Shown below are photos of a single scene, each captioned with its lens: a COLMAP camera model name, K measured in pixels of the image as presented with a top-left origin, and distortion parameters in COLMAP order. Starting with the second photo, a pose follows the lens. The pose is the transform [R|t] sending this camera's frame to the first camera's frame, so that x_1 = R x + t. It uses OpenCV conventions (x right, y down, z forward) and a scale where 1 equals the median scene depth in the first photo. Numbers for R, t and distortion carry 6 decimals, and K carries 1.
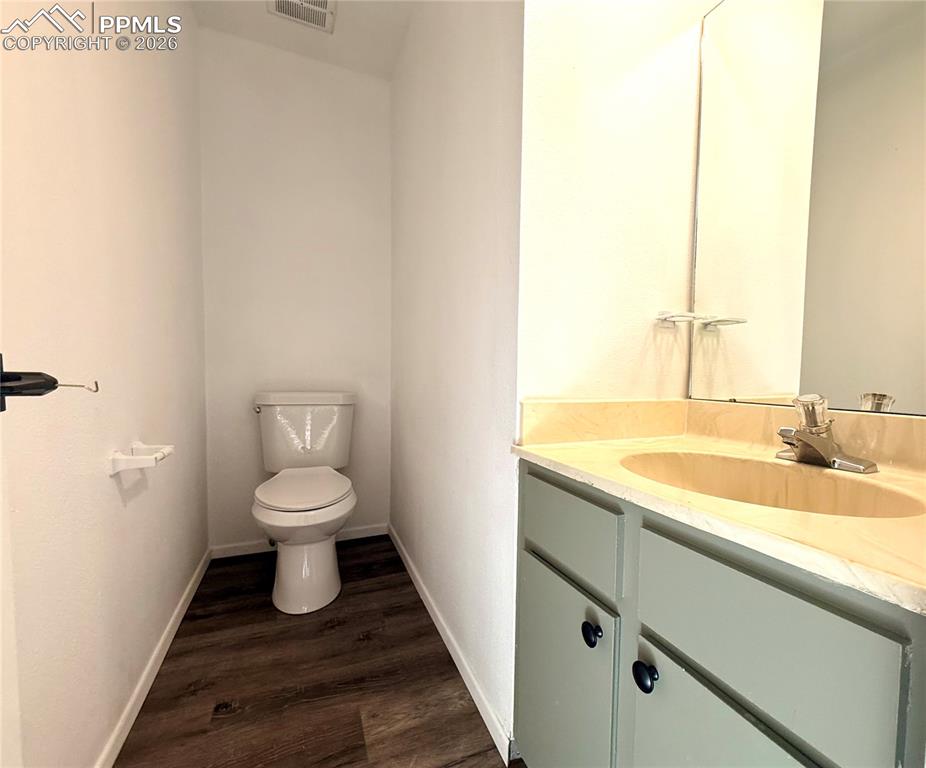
lens RADIAL K [[409.9, 0, 485.2], [0, 409.9, 403.3], [0, 0, 1]] dist [-0.000328, -0.000616]
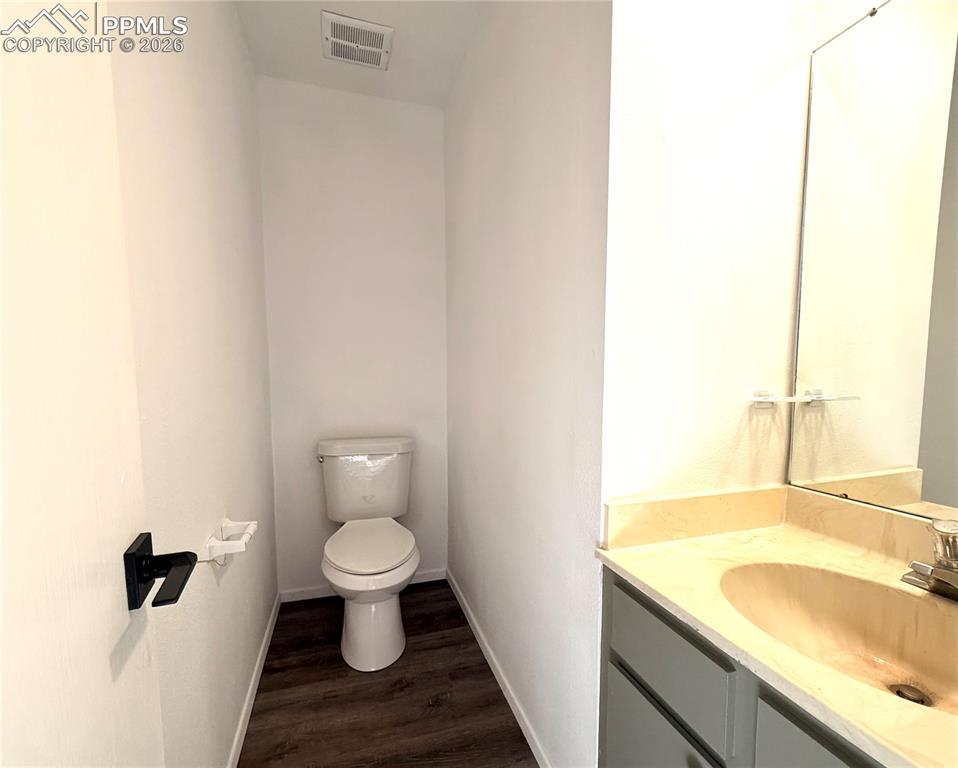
lens RADIAL K [[430.7, 0, 479.1], [0, 430.7, 412.9], [0, 0, 1]] dist [-0.000486, -0.000207]
pose [[0.993873, -0.003835, -0.110457, -0.067837], [0.007173, 0.999529, 0.029842, -0.178663], [0.110291, -0.030452, 0.993433, -0.015043]]
